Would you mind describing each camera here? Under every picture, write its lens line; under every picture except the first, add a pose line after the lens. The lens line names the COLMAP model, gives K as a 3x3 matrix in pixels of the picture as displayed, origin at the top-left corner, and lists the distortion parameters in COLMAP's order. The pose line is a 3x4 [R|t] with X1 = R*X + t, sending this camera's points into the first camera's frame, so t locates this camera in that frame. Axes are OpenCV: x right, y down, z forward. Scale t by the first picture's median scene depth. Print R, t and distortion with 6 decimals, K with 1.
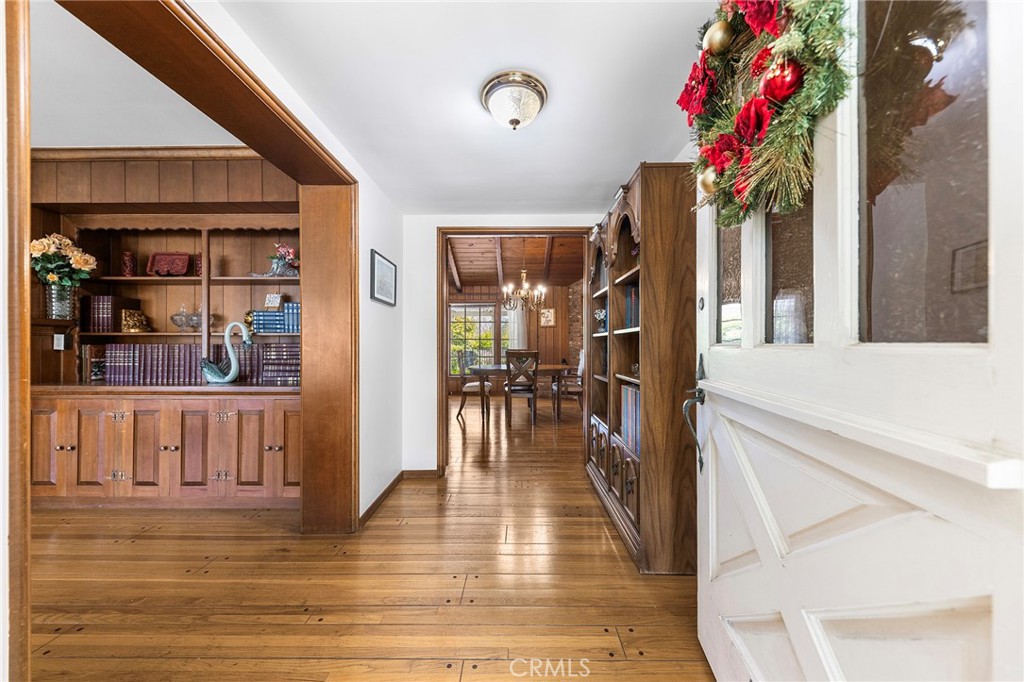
lens RADIAL K [[359.4, 0, 512.8], [0, 359.4, 341.3], [0, 0, 1]] dist [0.001148, -0.000053]
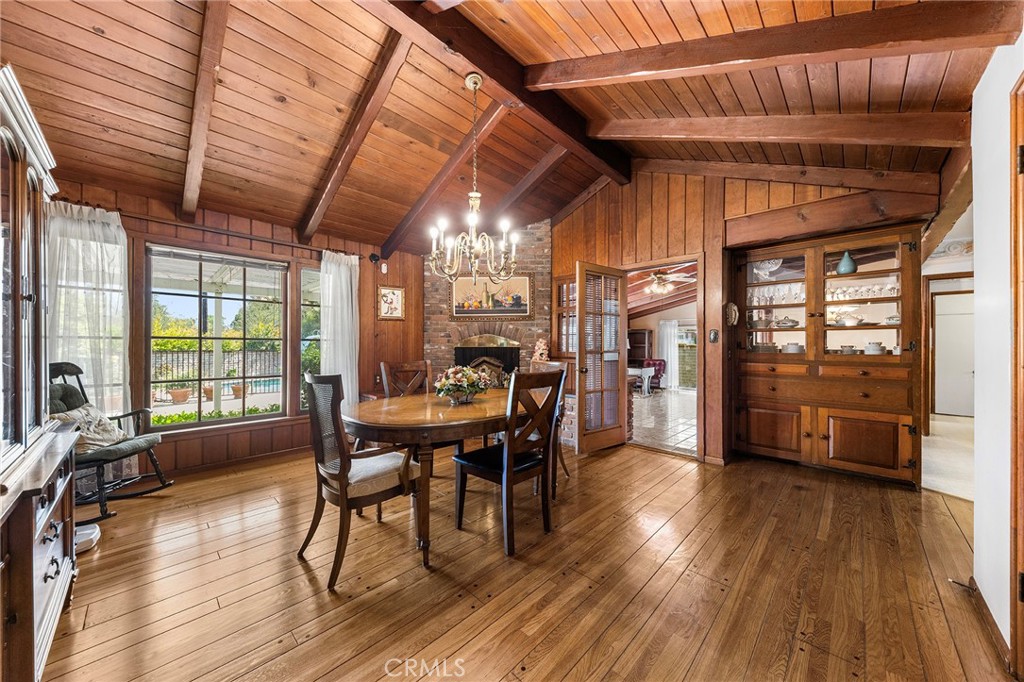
lens RADIAL K [[359.4, 0, 513.6], [0, 359.4, 344.4], [0, 0, 1]] dist [0.001148, -0.000053]
pose [[0.682720, 0.004285, 0.730667, -0.192646], [-0.007335, 0.999973, 0.000990, -0.001698], [-0.730643, -0.006035, 0.682733, 0.459046]]
